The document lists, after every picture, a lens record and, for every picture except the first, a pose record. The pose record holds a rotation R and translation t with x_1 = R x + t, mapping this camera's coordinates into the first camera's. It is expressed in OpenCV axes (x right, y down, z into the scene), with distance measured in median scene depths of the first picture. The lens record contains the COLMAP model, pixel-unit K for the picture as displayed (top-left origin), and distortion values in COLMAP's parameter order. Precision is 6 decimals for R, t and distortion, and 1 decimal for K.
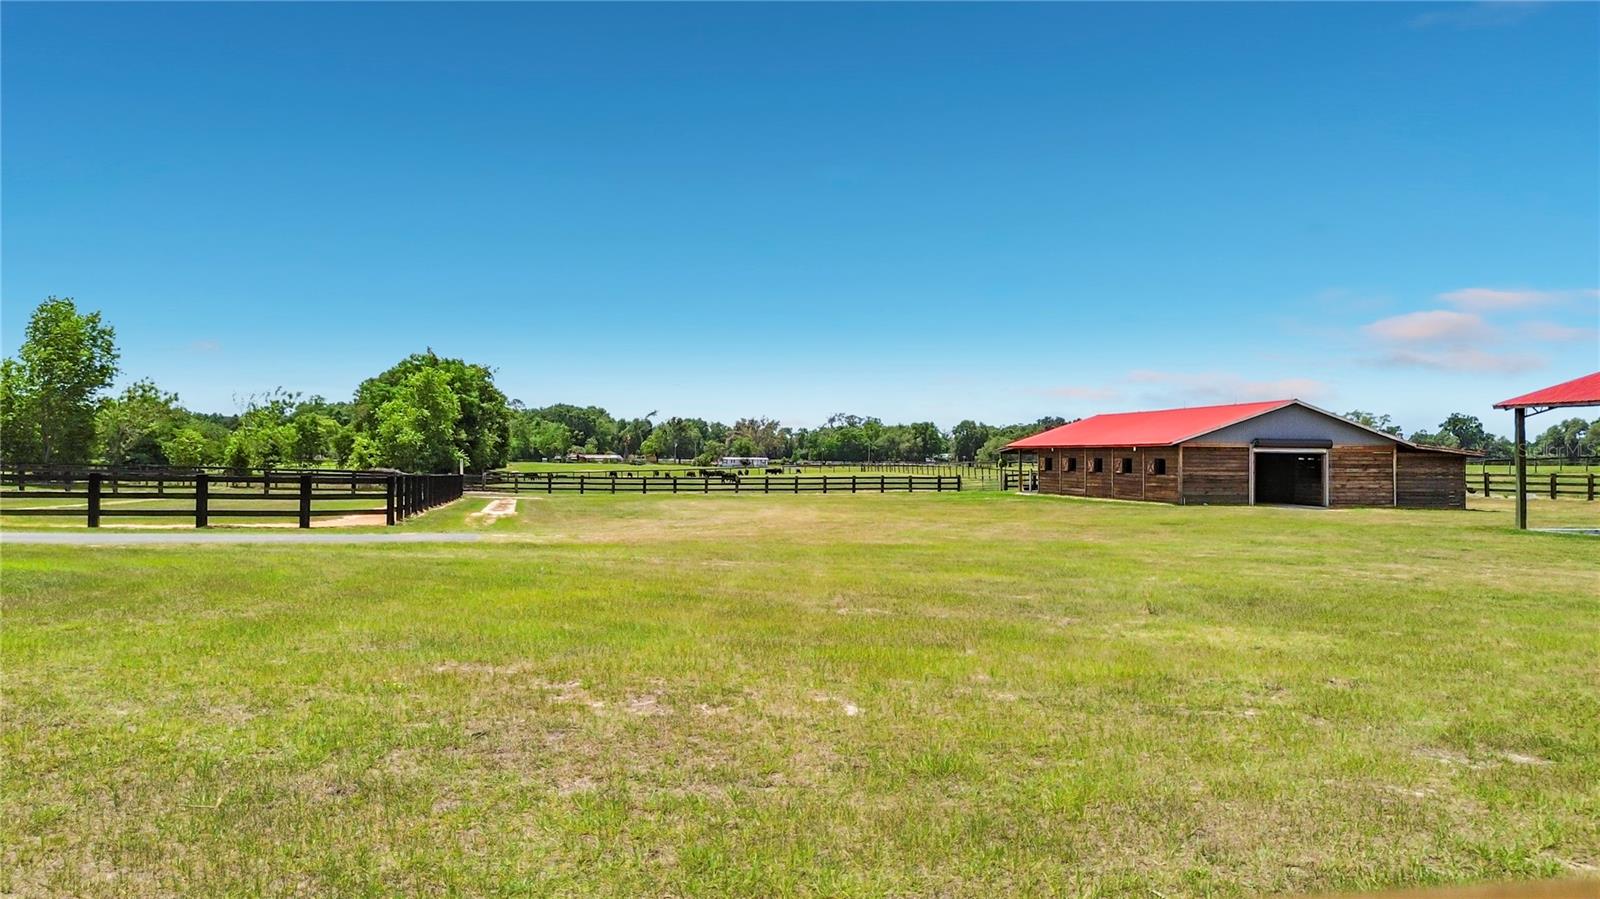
lens RADIAL K [[1162.4, 0, 800.0], [0, 1162.4, 449.5], [0, 0, 1]] dist [0.056594, -0.074737]
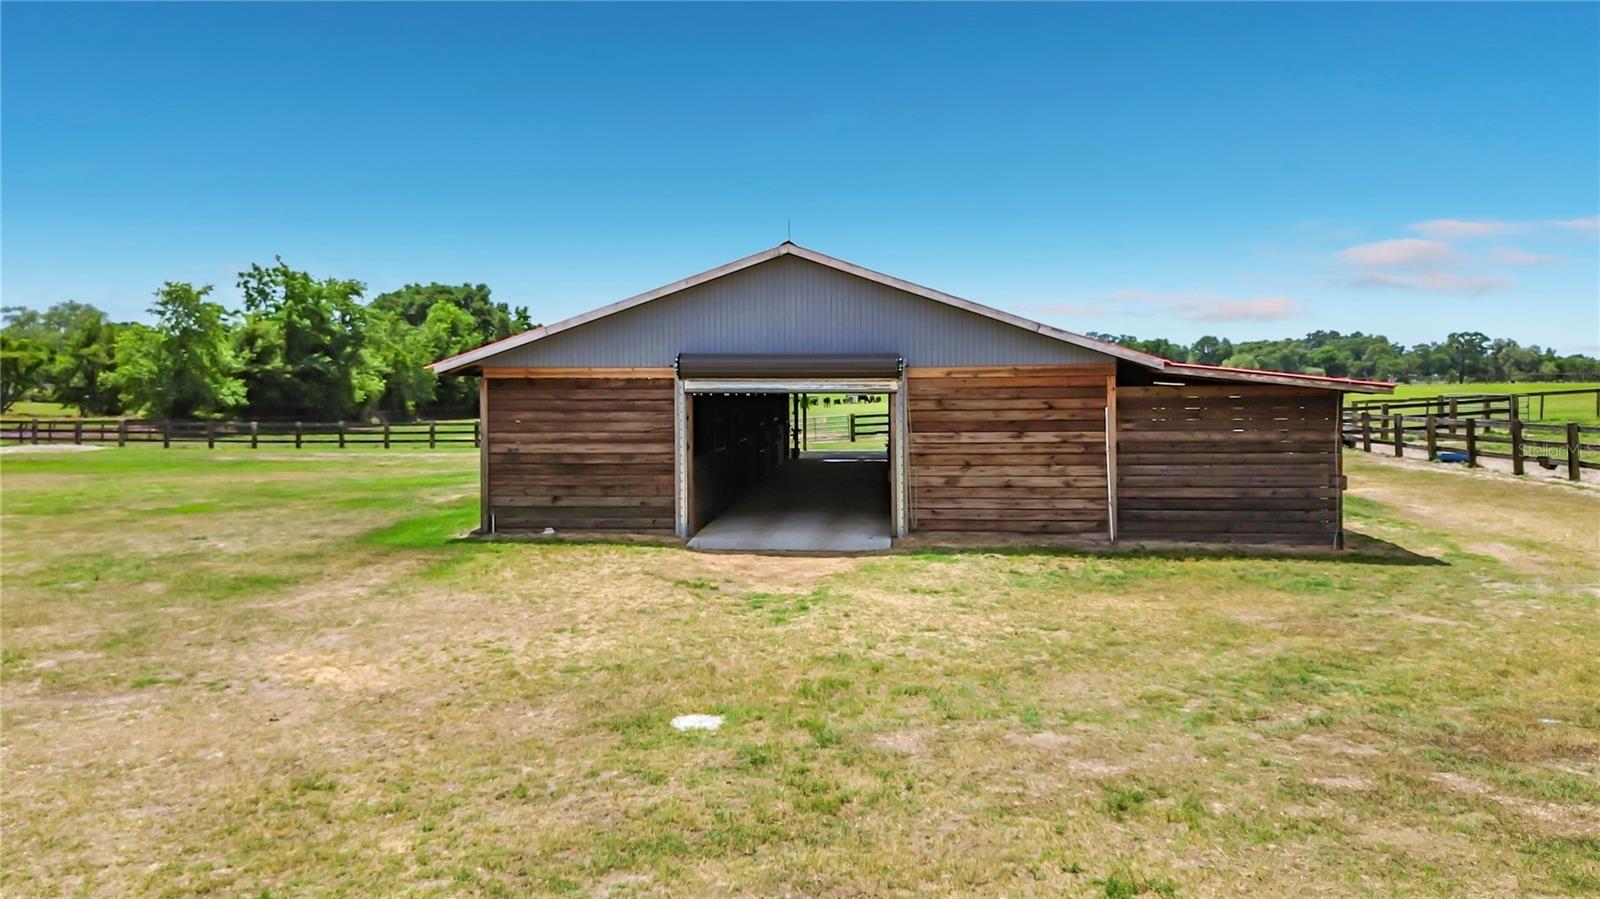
lens RADIAL K [[1162.4, 0, 800.0], [0, 1162.4, 449.5], [0, 0, 1]] dist [0.056594, -0.074737]
pose [[0.975869, 0.002325, -0.218345, 0.495375], [0.012218, 0.997795, 0.065232, -0.002766], [0.218015, -0.066326, 0.973689, 0.638829]]
